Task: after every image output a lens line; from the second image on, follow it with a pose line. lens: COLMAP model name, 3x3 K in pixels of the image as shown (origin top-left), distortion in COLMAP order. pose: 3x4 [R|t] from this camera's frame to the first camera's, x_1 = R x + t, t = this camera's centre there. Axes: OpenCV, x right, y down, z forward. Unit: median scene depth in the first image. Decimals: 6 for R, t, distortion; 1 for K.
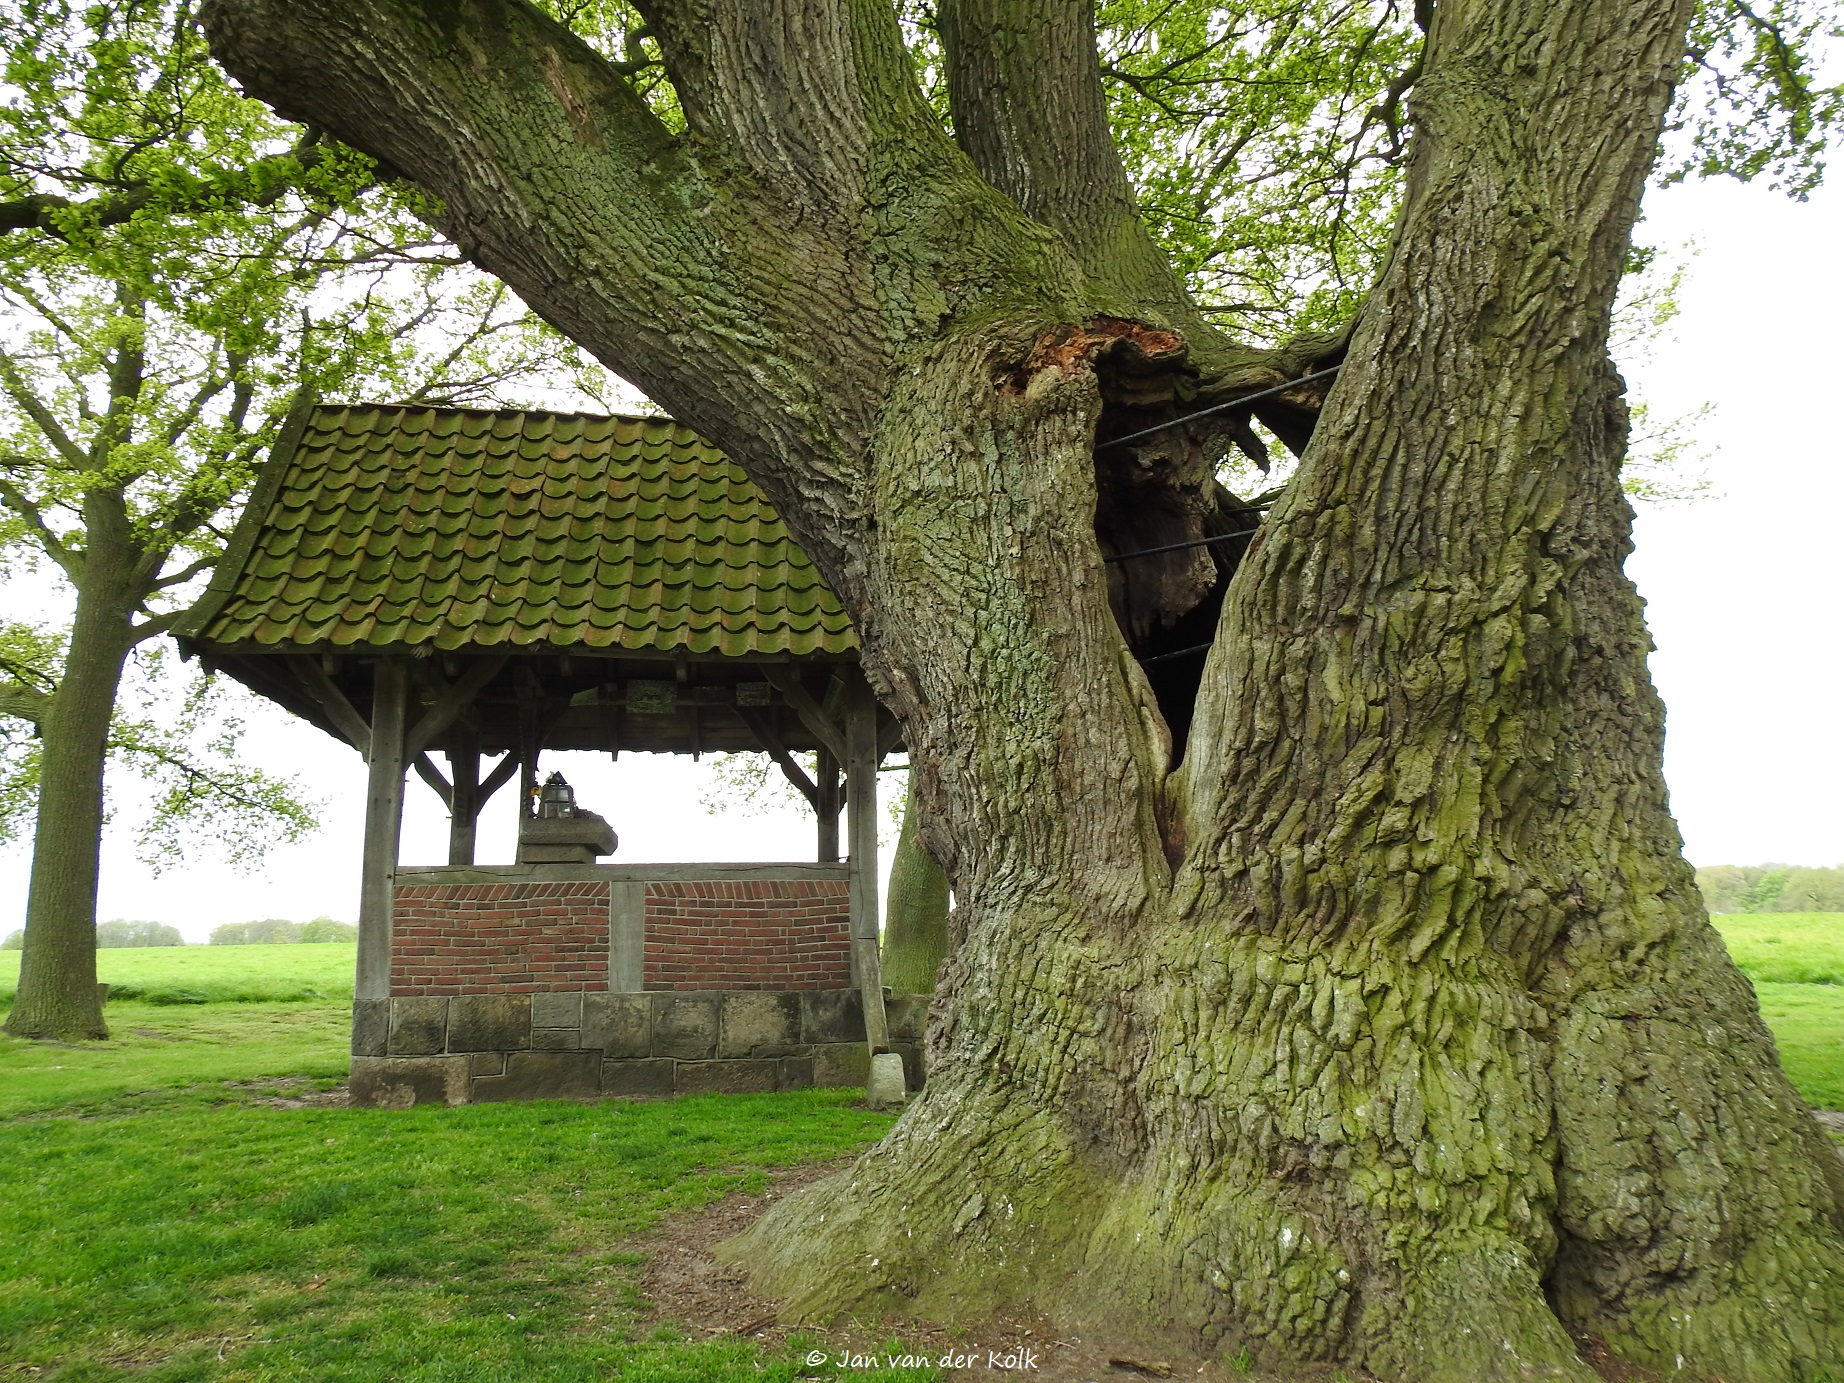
lens RADIAL K [[1291.9, 0, 925.7], [0, 1291.9, 690.9], [0, 0, 1]] dist [-0.022844, 0.014161]
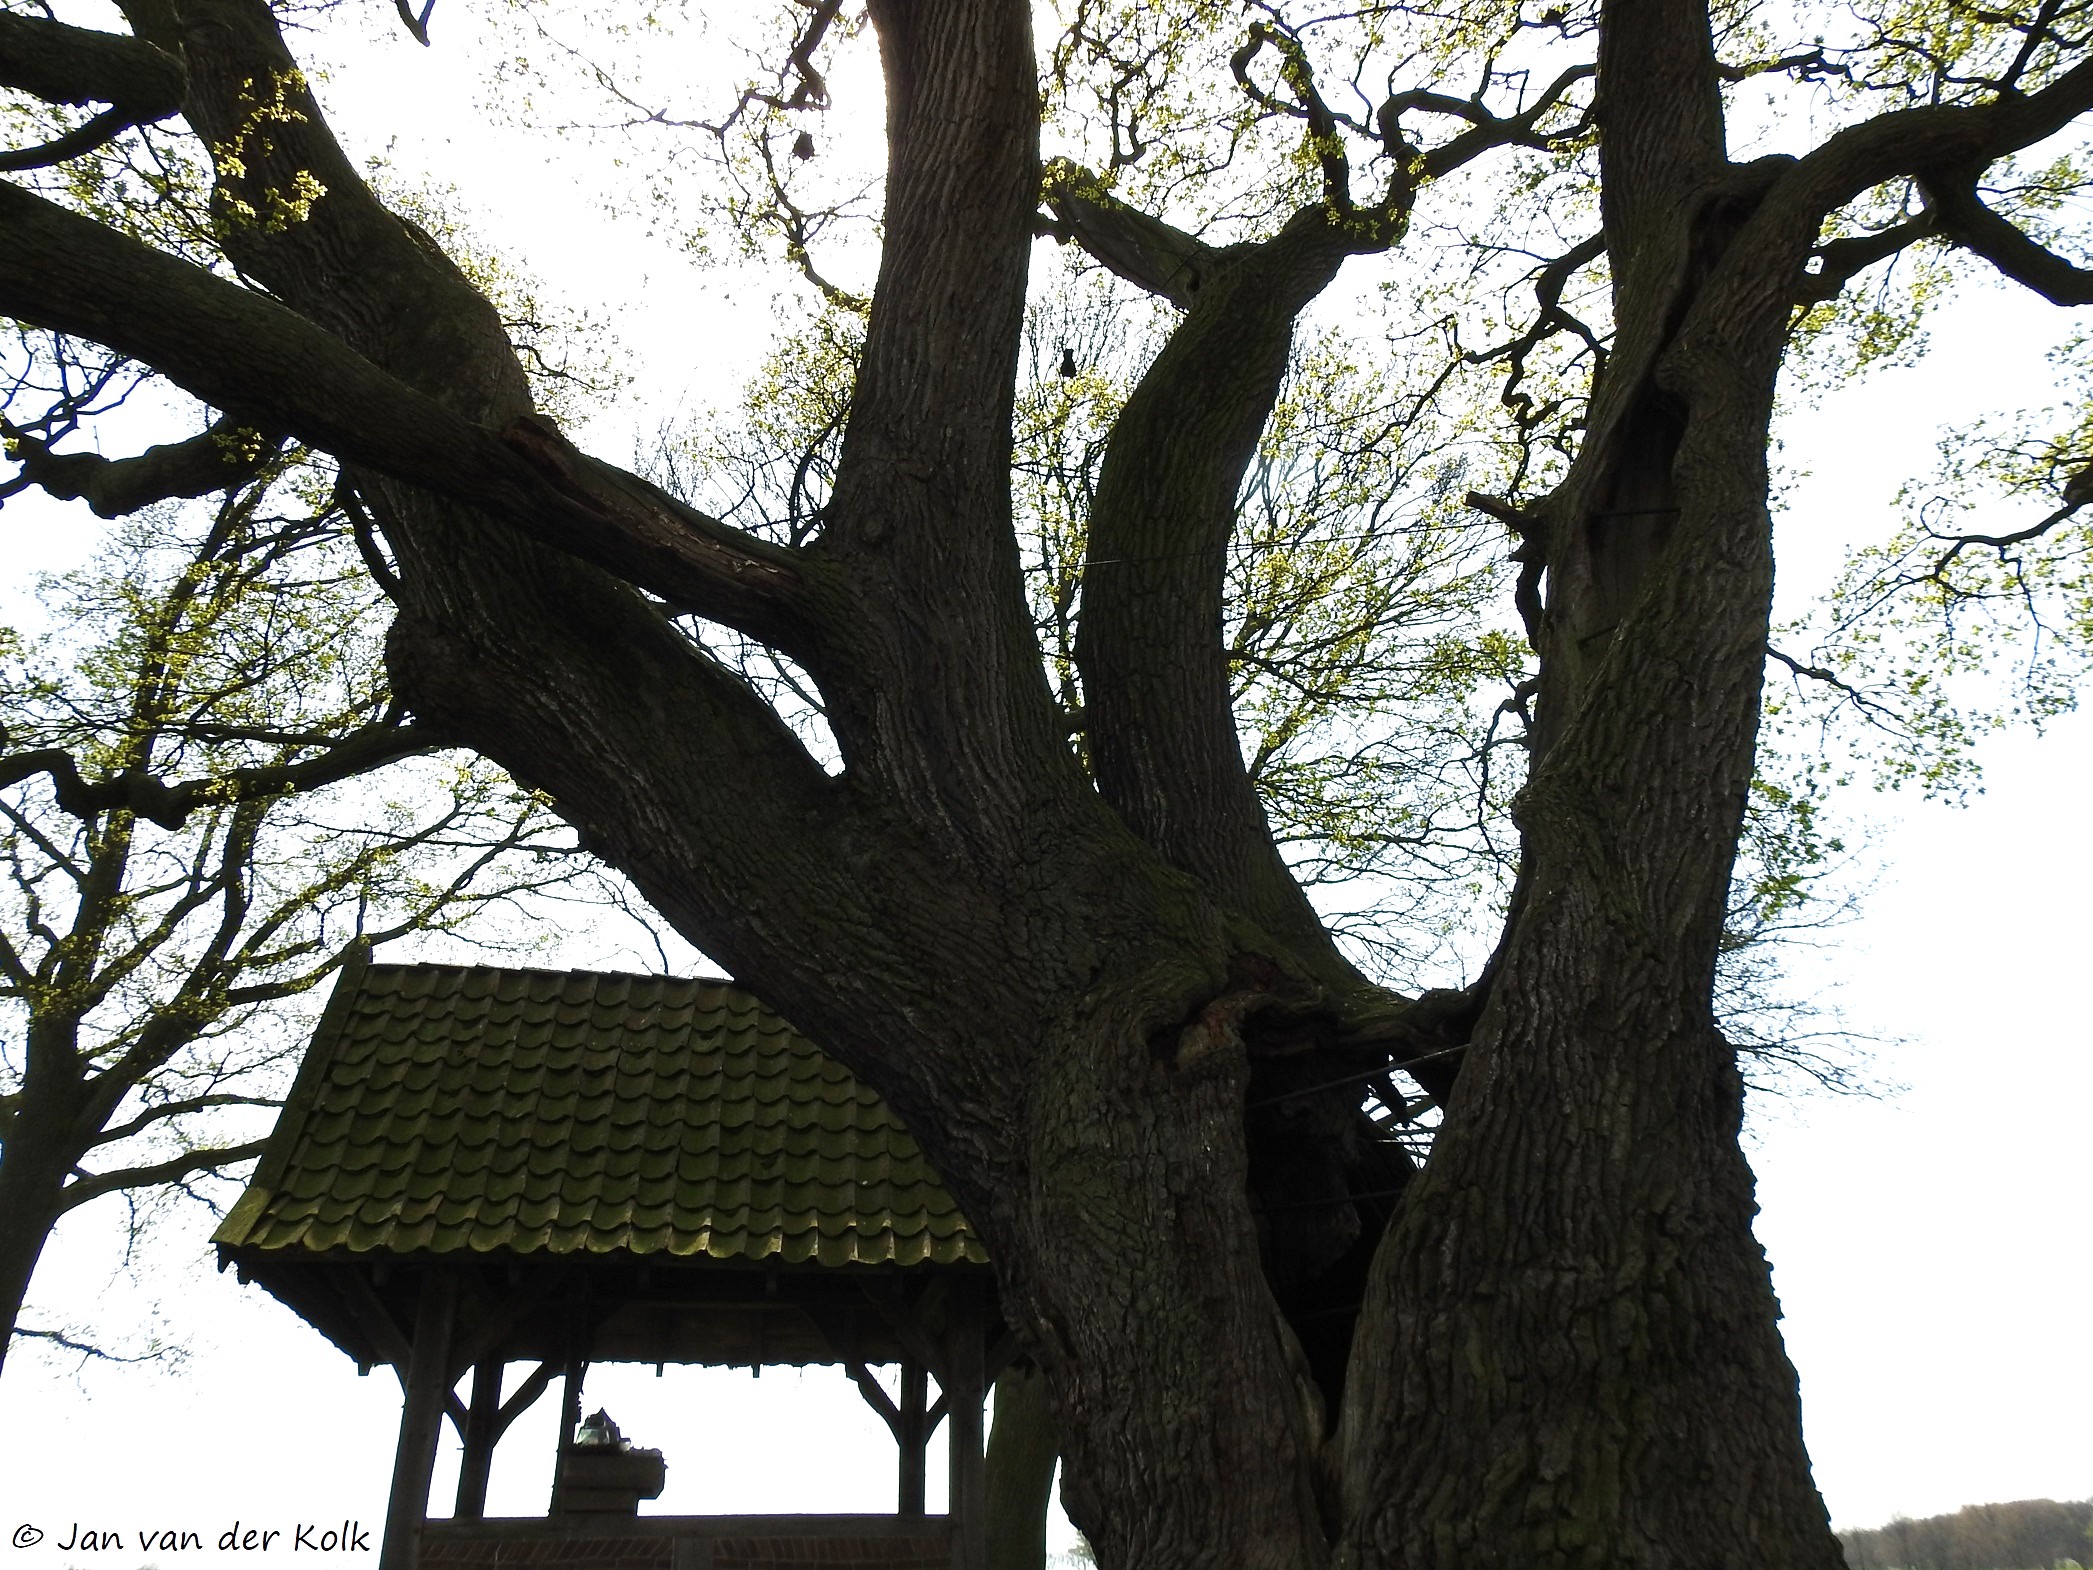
lens RADIAL K [[1640.0, 0, 1043.5], [0, 1640.0, 786.9], [0, 0, 1]] dist [-0.009477, -0.008746]
pose [[0.999394, 0.018091, 0.029732, -0.068887], [-0.009418, 0.962987, -0.269382, -0.071977], [-0.033505, 0.268939, 0.962574, -0.321723]]
